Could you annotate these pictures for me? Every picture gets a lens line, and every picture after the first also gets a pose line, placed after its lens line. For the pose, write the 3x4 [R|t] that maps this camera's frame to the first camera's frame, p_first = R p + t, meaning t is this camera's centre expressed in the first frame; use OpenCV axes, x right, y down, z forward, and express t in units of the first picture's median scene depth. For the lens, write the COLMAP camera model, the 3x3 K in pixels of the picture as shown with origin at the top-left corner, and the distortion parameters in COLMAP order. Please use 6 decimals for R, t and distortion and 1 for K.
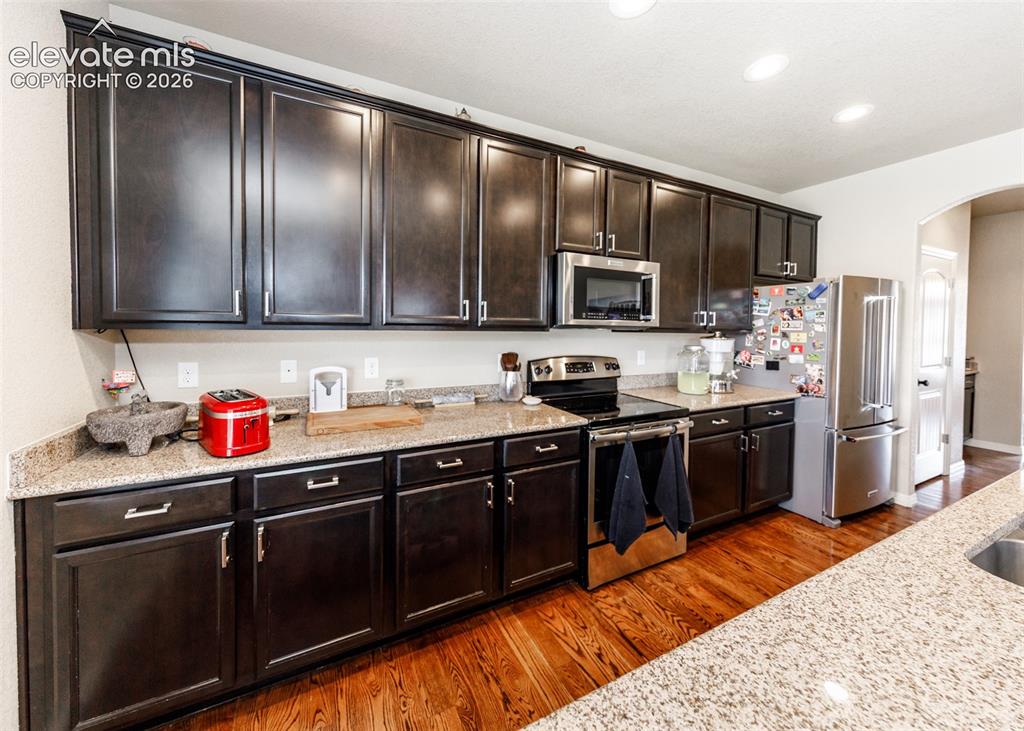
lens RADIAL K [[393.7, 0, 513.6], [0, 393.7, 336.7], [0, 0, 1]] dist [0.010001, 0.000029]
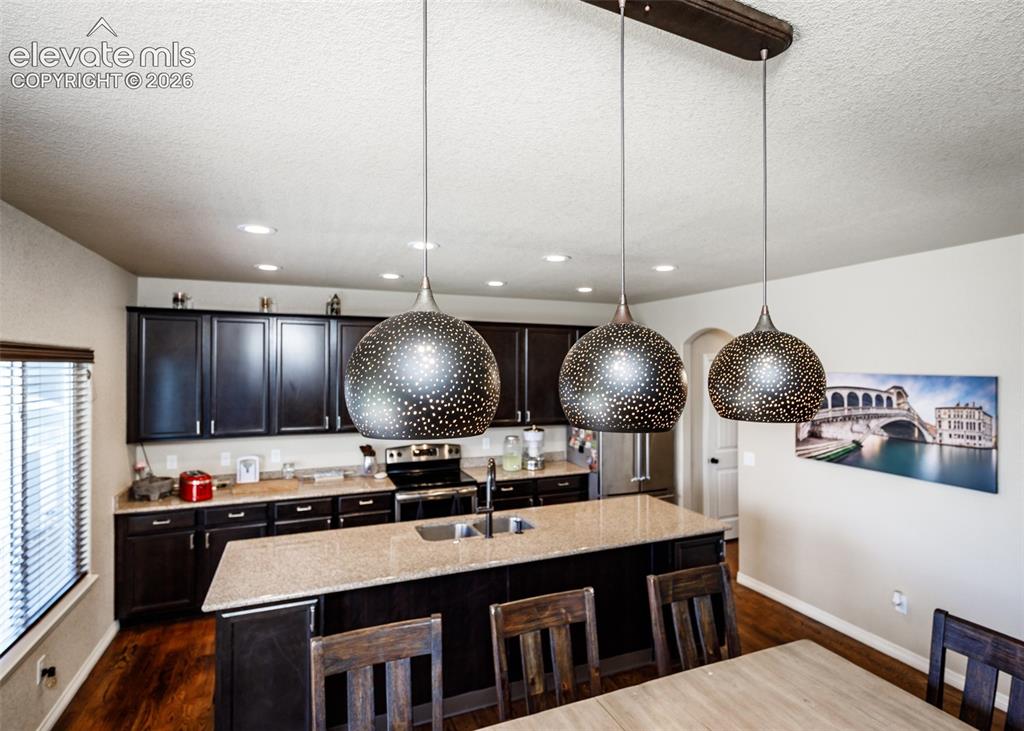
lens RADIAL K [[552.2, 0, 541.3], [0, 552.2, 367.0], [0, 0, 1]] dist [0.003072, 0.000459]
pose [[0.999010, -0.011451, -0.042997, 1.008871], [0.009853, 0.999259, -0.037207, -0.231712], [0.043391, 0.036747, 0.998382, -1.502944]]
